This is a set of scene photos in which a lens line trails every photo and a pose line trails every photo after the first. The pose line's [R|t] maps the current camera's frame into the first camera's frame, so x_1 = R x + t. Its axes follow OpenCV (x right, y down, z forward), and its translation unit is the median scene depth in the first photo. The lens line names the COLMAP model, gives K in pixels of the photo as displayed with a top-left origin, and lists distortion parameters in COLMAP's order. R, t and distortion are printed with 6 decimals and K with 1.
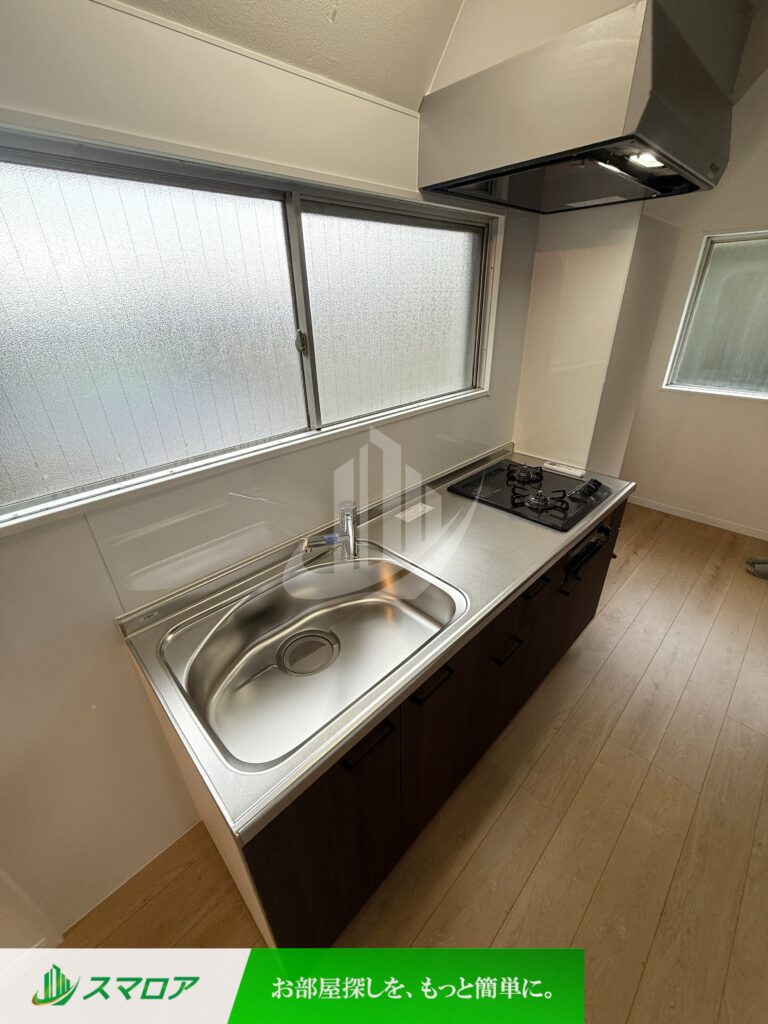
lens RADIAL K [[407.6, 0, 383.9], [0, 407.6, 514.1], [0, 0, 1]] dist [-0.001290, 0.000879]
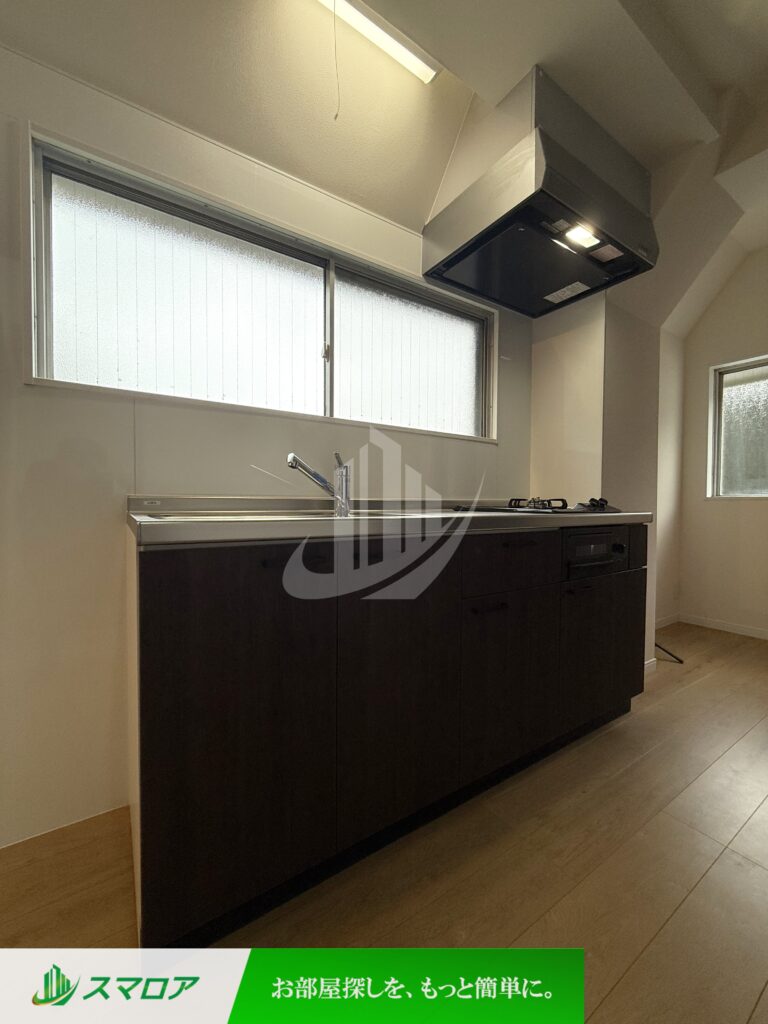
lens RADIAL K [[407.6, 0, 383.9], [0, 407.6, 514.1], [0, 0, 1]] dist [-0.001290, 0.000879]
pose [[0.982331, 0.036110, -0.183636, 0.199979], [-0.113014, 0.896566, -0.428250, 0.477199], [0.149177, 0.441436, 0.884805, 0.063627]]
